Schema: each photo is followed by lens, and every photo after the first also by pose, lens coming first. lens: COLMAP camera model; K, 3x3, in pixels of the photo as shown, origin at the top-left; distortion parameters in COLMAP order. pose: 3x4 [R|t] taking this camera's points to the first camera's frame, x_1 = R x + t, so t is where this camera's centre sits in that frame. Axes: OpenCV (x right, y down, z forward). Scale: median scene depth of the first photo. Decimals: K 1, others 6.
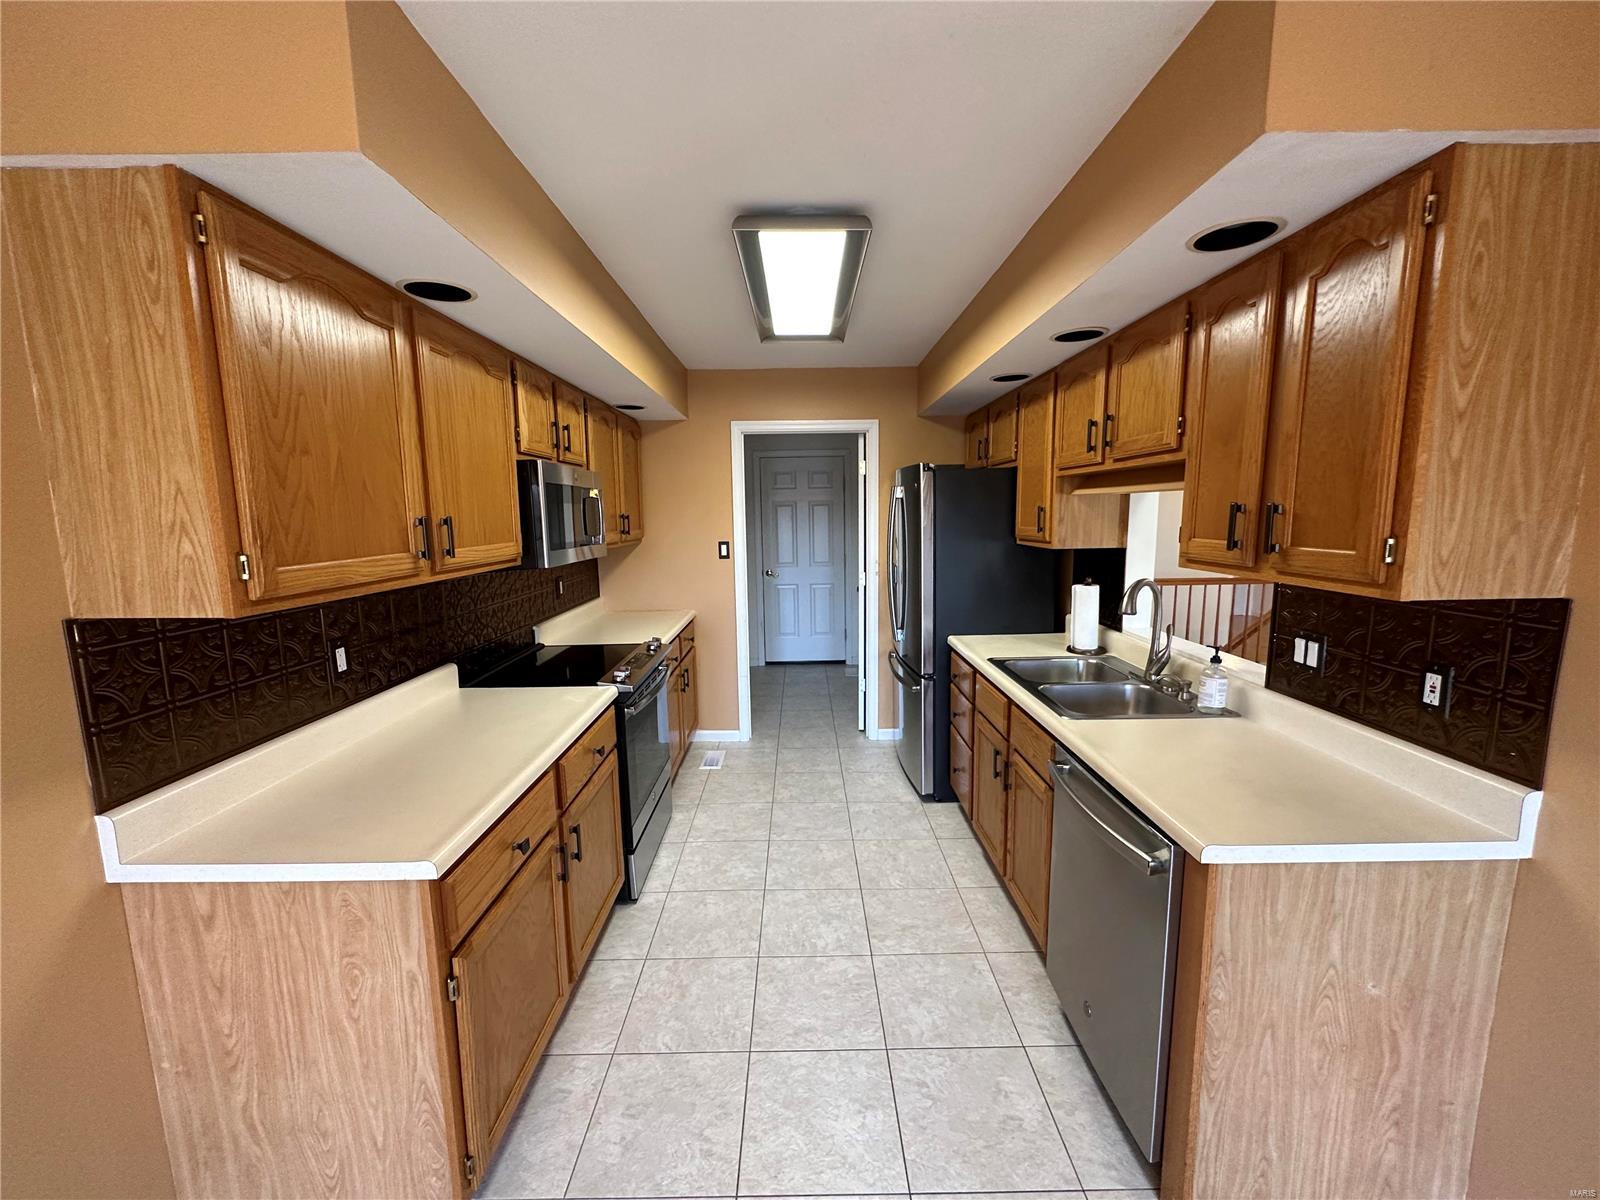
lens RADIAL K [[640.2, 0, 800.0], [0, 640.2, 600.0], [0, 0, 1]] dist [-0.002694, 0.000606]
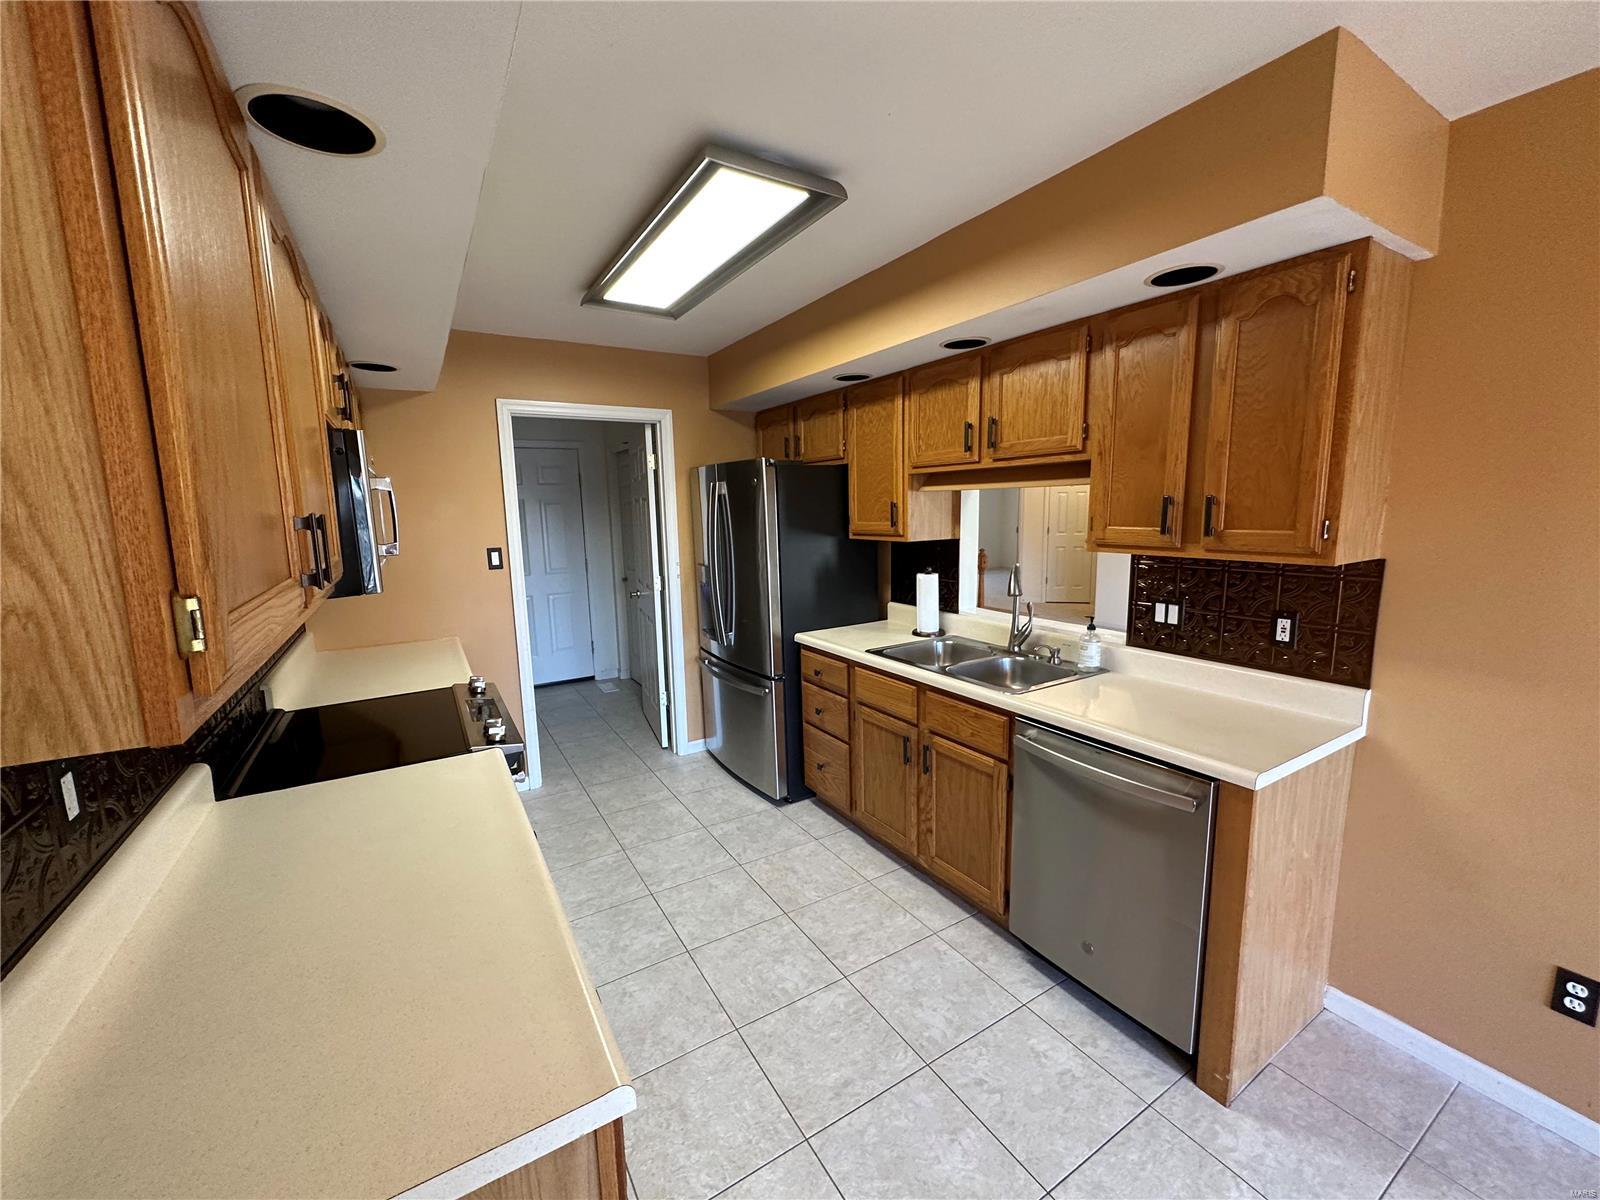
lens RADIAL K [[640.2, 0, 800.0], [0, 640.2, 600.0], [0, 0, 1]] dist [-0.002694, 0.000606]
pose [[0.856041, -0.078014, 0.510988, -0.409195], [0.078683, 0.996692, 0.020353, -0.024296], [-0.510885, 0.022783, 0.859347, 0.226410]]
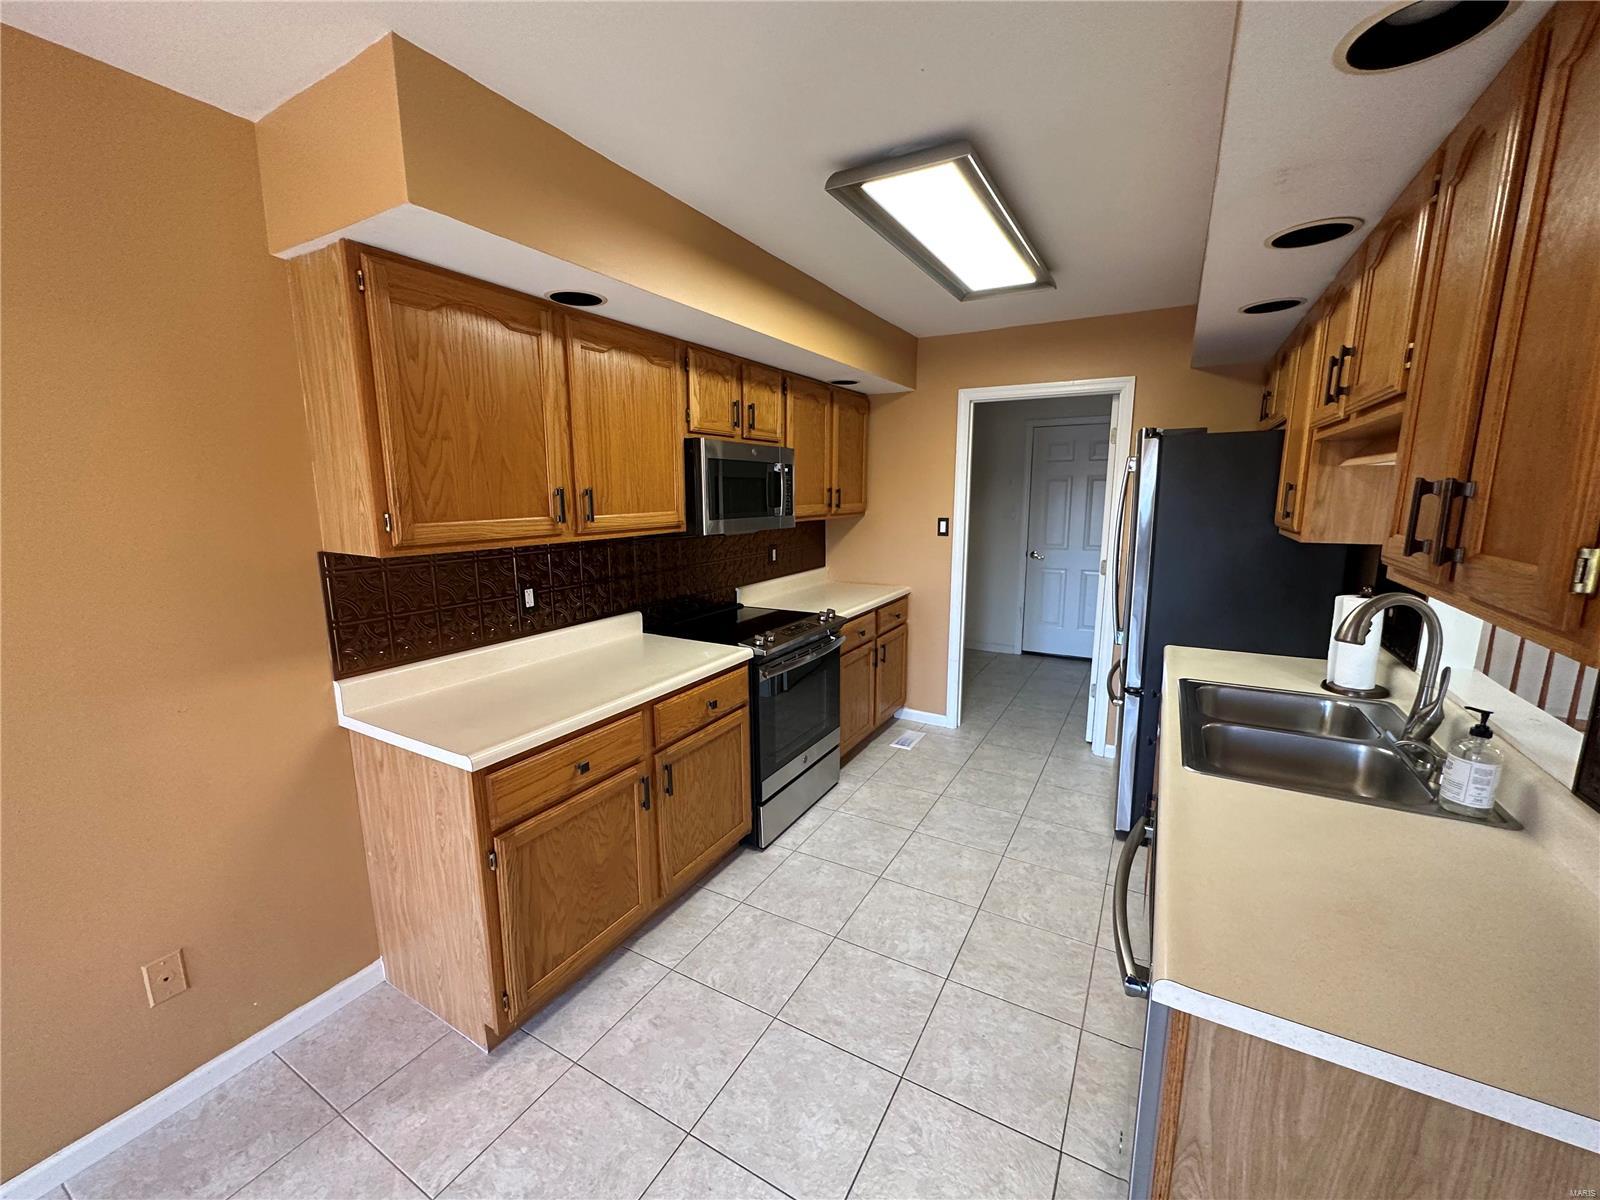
lens RADIAL K [[640.2, 0, 800.0], [0, 640.2, 600.0], [0, 0, 1]] dist [-0.002694, 0.000606]
pose [[0.867097, 0.095846, -0.488832, 0.344644], [-0.076546, 0.995297, 0.059371, -0.018941], [0.492223, -0.014063, 0.870356, 0.123623]]
